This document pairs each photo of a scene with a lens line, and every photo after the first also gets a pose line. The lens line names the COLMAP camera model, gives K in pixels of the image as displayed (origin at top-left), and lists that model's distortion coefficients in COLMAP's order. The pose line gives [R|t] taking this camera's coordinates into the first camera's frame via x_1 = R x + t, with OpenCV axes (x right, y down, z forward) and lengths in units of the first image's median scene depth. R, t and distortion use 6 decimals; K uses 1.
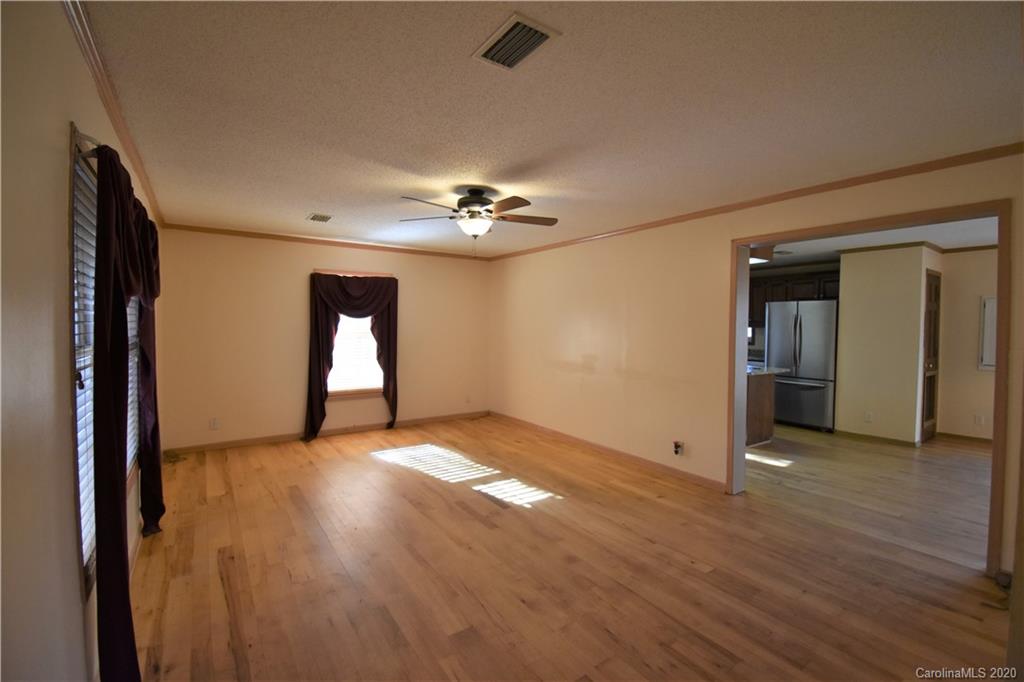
lens RADIAL K [[455.7, 0, 520.2], [0, 455.7, 338.1], [0, 0, 1]] dist [0.036245, -0.036462]
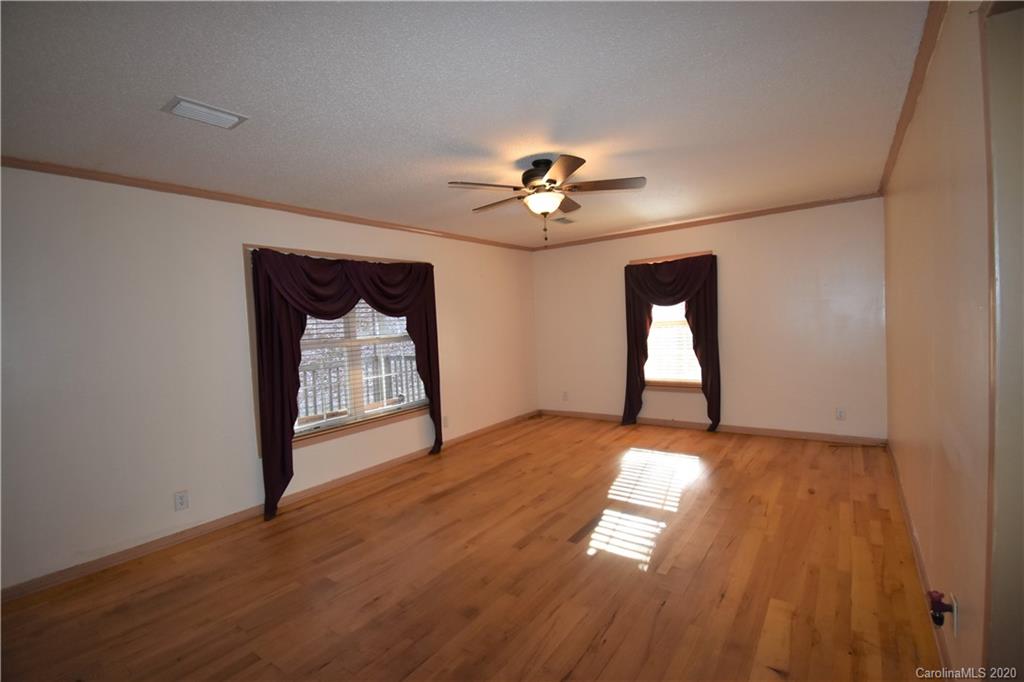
lens RADIAL K [[455.7, 0, 520.2], [0, 455.7, 338.1], [0, 0, 1]] dist [0.036245, -0.036462]
pose [[0.331102, 0.013633, -0.943496, 0.581549], [0.022925, 0.999484, 0.022488, -0.007148], [0.943316, -0.029076, 0.330619, 0.543766]]
